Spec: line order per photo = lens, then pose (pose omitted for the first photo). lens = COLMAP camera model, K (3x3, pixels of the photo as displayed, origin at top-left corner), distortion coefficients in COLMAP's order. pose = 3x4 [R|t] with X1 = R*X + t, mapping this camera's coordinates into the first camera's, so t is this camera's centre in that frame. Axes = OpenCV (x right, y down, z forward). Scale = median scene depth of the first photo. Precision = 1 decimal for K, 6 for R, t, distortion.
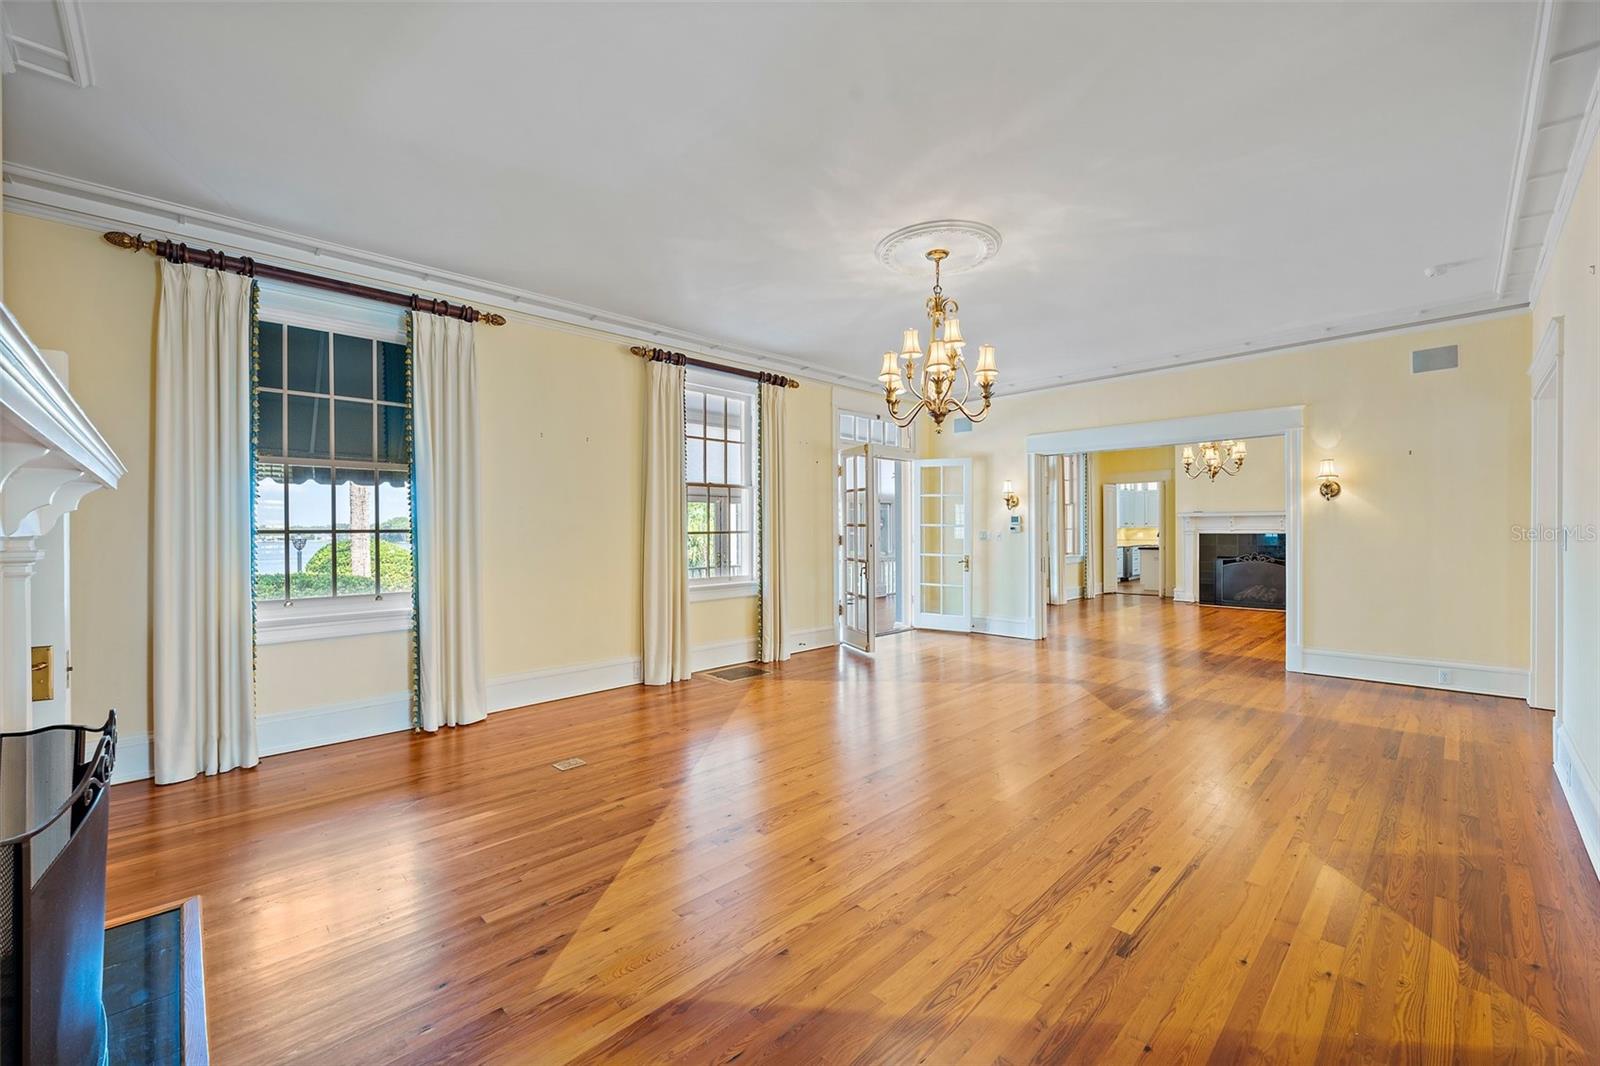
lens RADIAL K [[640.8, 0, 803.9], [0, 640.8, 528.5], [0, 0, 1]] dist [-0.000946, -0.000118]
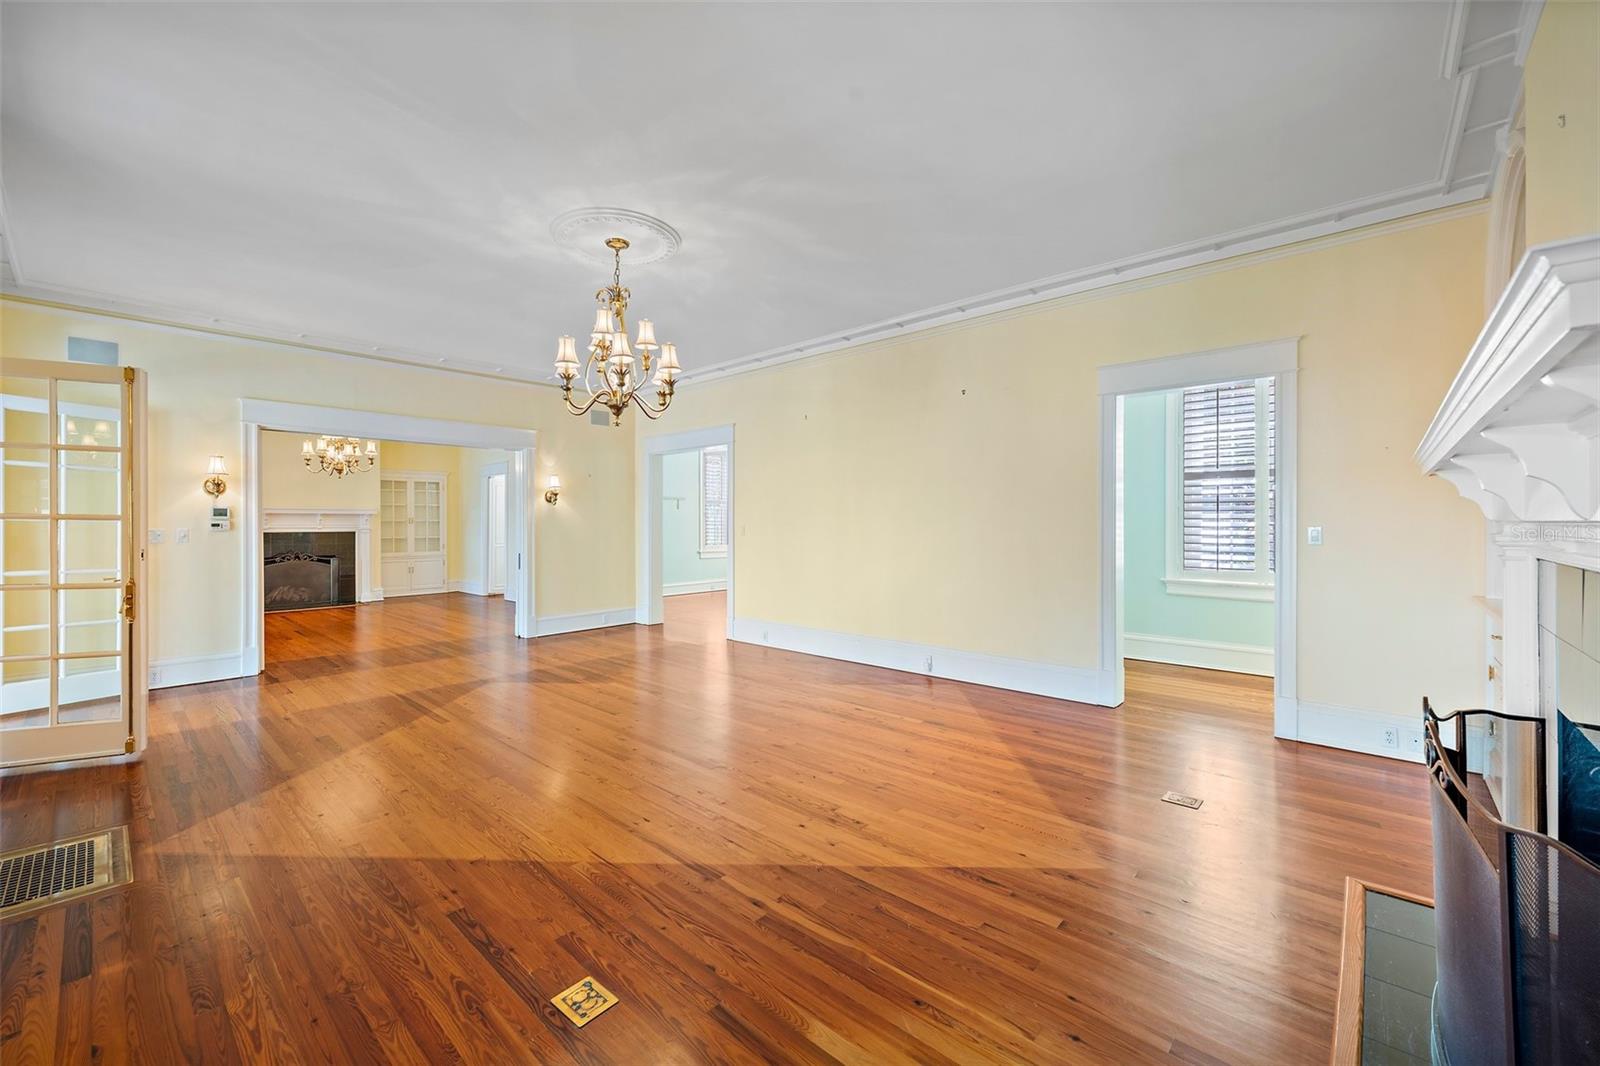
lens RADIAL K [[640.8, 0, 794.0], [0, 640.8, 523.6], [0, 0, 1]] dist [-0.000946, -0.000118]
pose [[-0.056910, 0.007699, 0.998350, -0.335549], [0.000962, 0.999970, -0.007657, 0.003617], [-0.998379, 0.000525, -0.056916, 0.338039]]
